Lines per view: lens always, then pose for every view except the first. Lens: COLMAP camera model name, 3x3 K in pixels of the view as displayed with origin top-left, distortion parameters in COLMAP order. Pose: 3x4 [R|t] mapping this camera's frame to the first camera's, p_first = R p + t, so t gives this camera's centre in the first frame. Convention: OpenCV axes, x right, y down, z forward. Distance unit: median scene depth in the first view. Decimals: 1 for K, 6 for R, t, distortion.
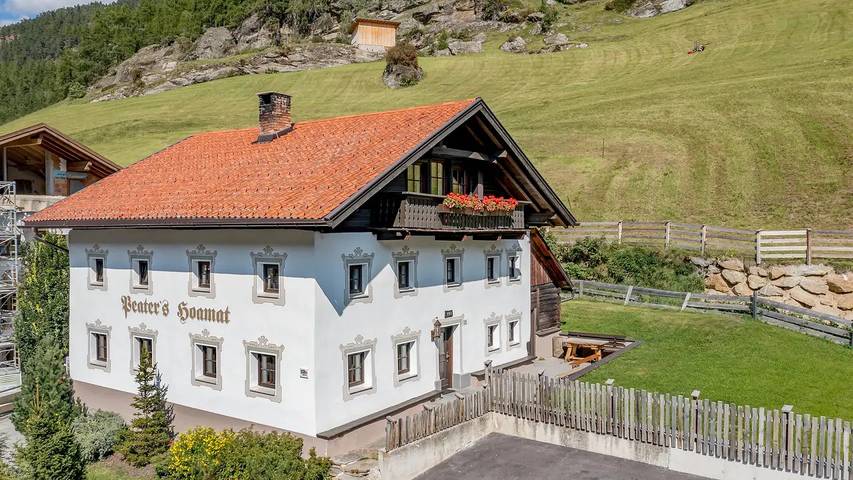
lens RADIAL K [[784.7, 0, 395.6], [0, 784.7, 239.3], [0, 0, 1]] dist [-0.018178, 0.006518]
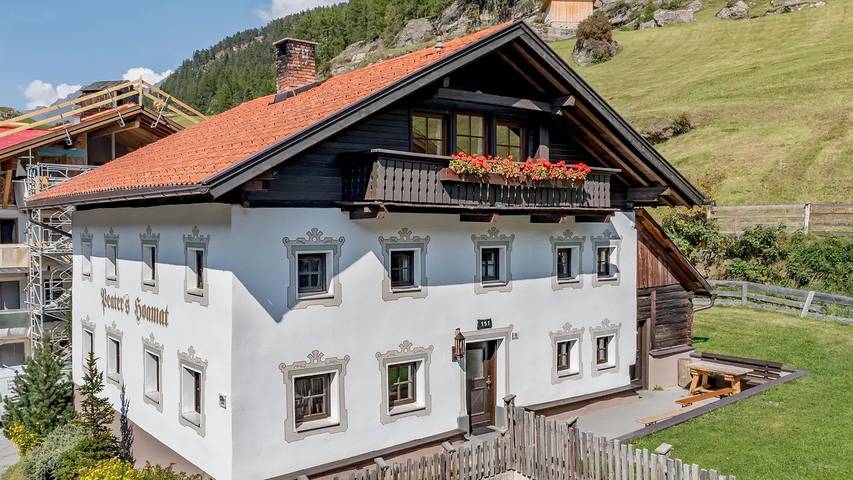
lens RADIAL K [[784.7, 0, 395.6], [0, 784.7, 239.3], [0, 0, 1]] dist [-0.018178, 0.006518]
pose [[0.958045, 0.006139, -0.286551, 0.175545], [-0.004735, 0.999973, 0.005592, 0.012006], [0.286578, -0.004001, 0.958049, 0.254360]]
